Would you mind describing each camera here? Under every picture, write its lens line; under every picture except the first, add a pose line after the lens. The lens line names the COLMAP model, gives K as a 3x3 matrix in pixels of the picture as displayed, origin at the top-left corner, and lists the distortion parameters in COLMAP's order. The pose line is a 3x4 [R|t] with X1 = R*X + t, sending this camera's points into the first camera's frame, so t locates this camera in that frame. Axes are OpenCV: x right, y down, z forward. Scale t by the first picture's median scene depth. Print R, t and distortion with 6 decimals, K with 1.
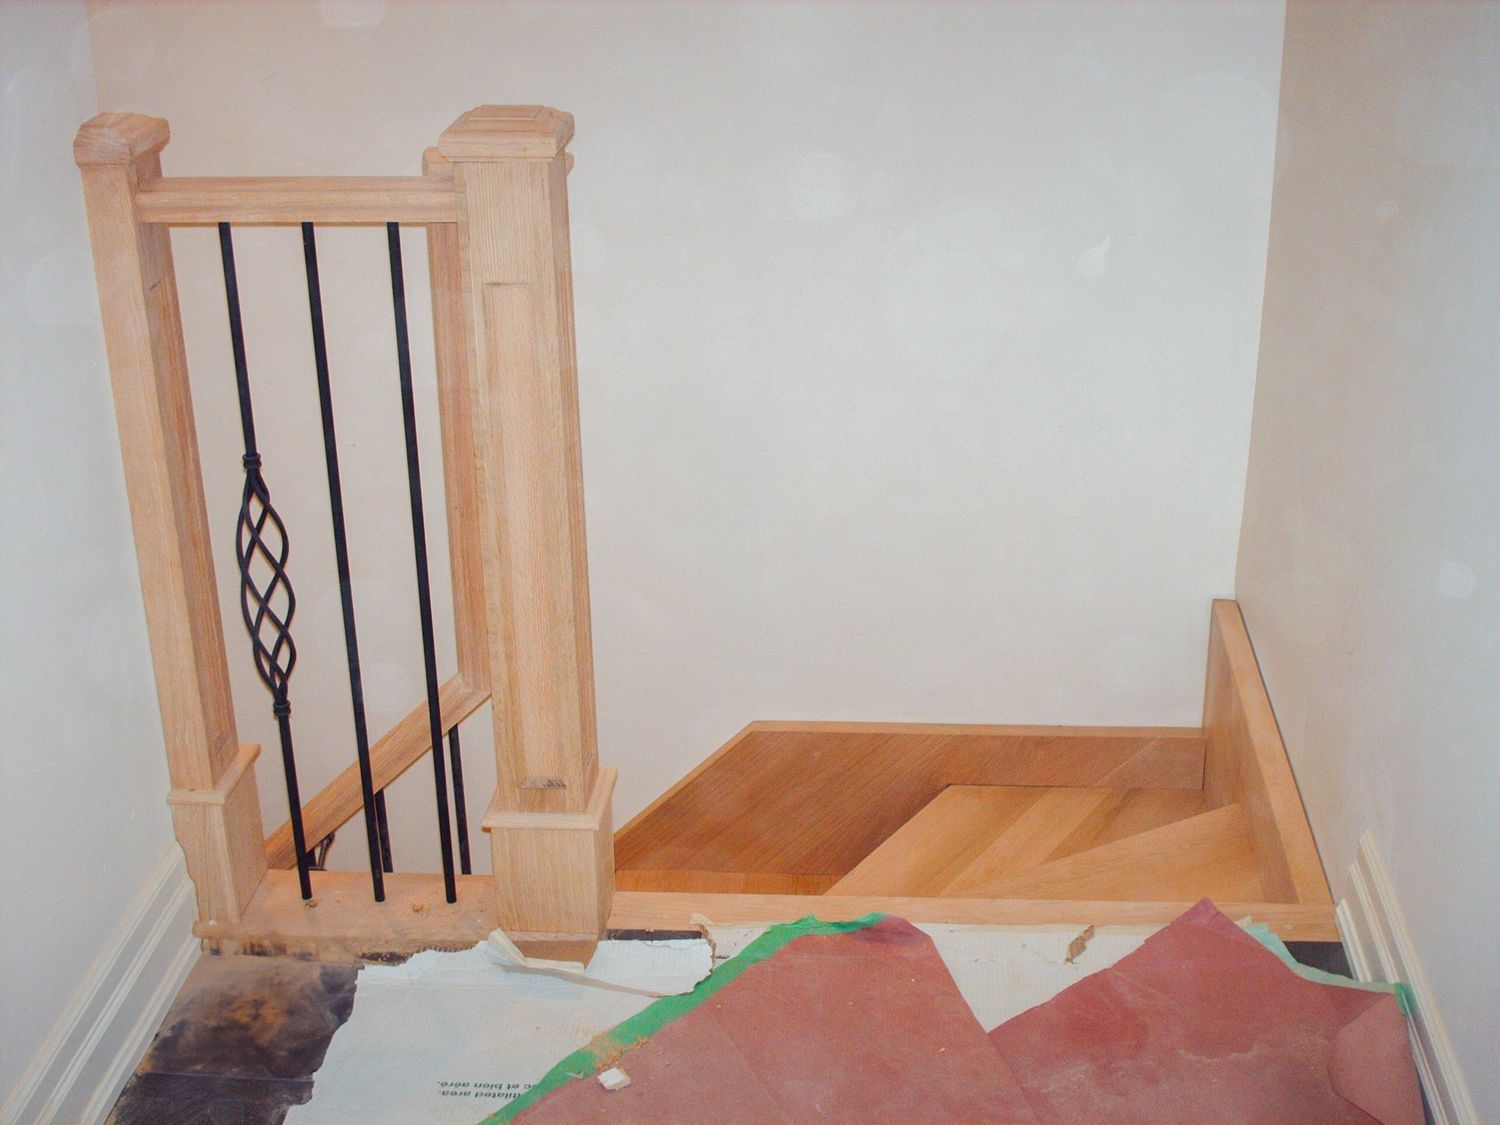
lens RADIAL K [[2086.7, 0, 750.0], [0, 2086.7, 562.5], [0, 0, 1]] dist [-0.017570, -0.040589]
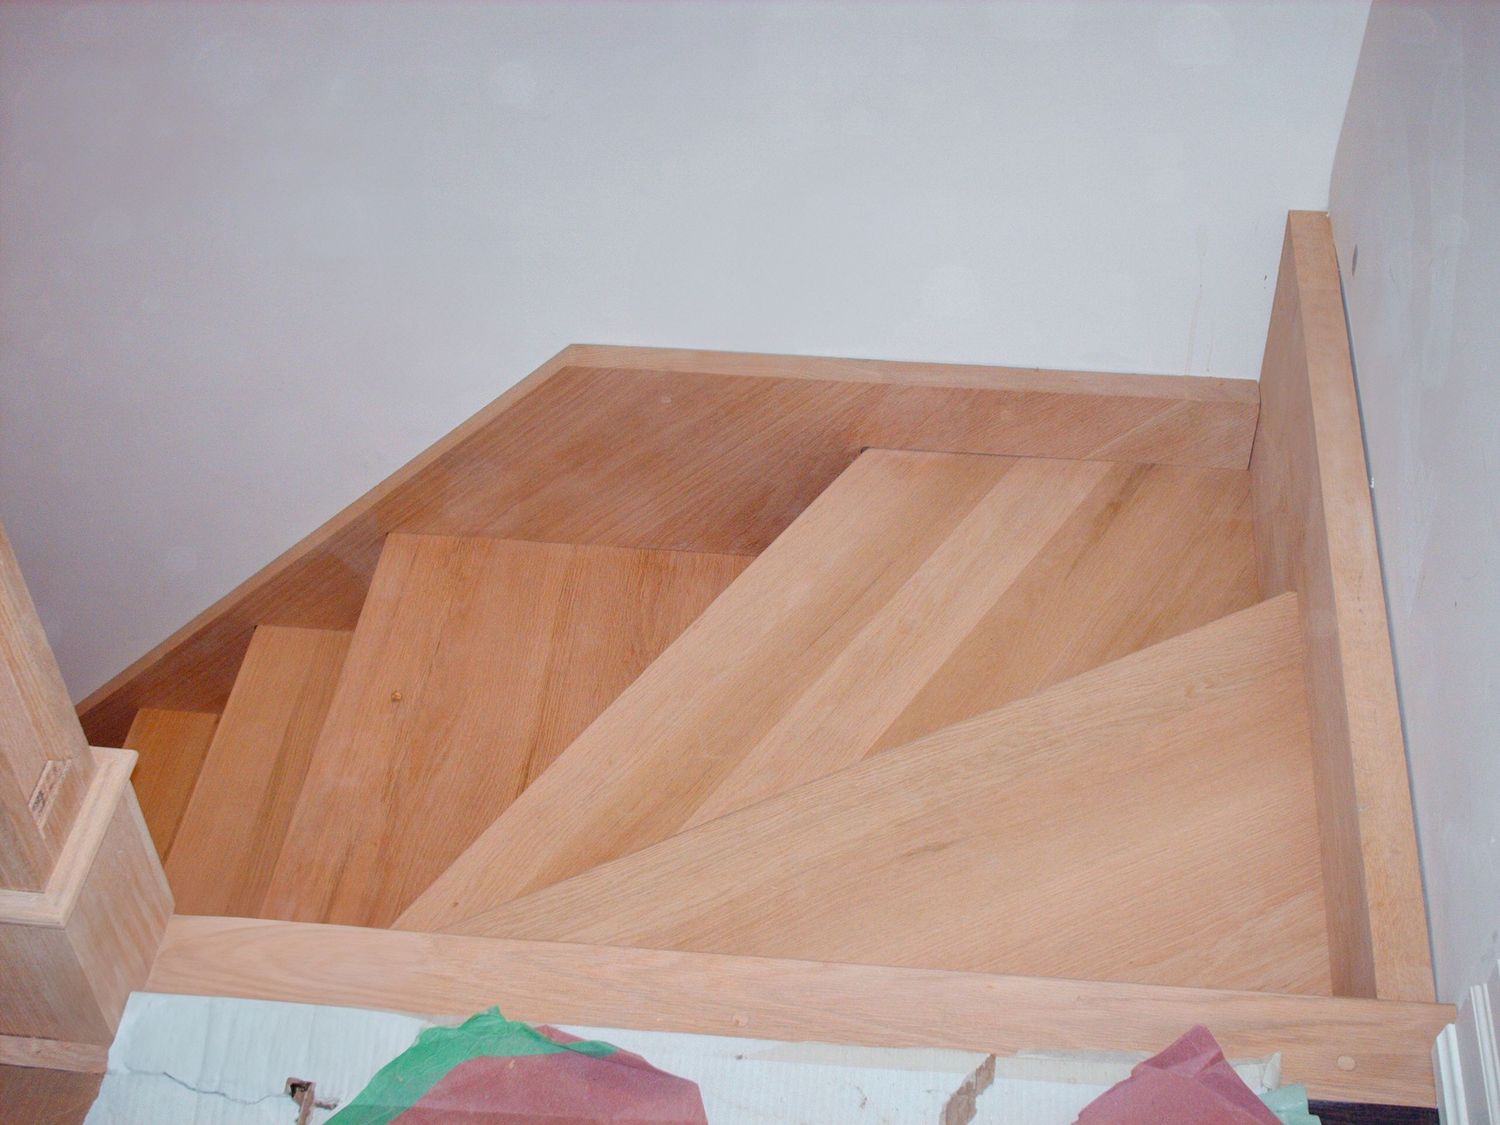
lens RADIAL K [[2143.8, 0, 750.0], [0, 2143.8, 562.5], [0, 0, 1]] dist [-0.052081, -0.052060]
pose [[0.999551, 0.018955, -0.023220, 0.079896], [-0.009364, 0.933352, 0.358840, -0.109733], [0.028474, -0.358461, 0.933110, 0.372415]]
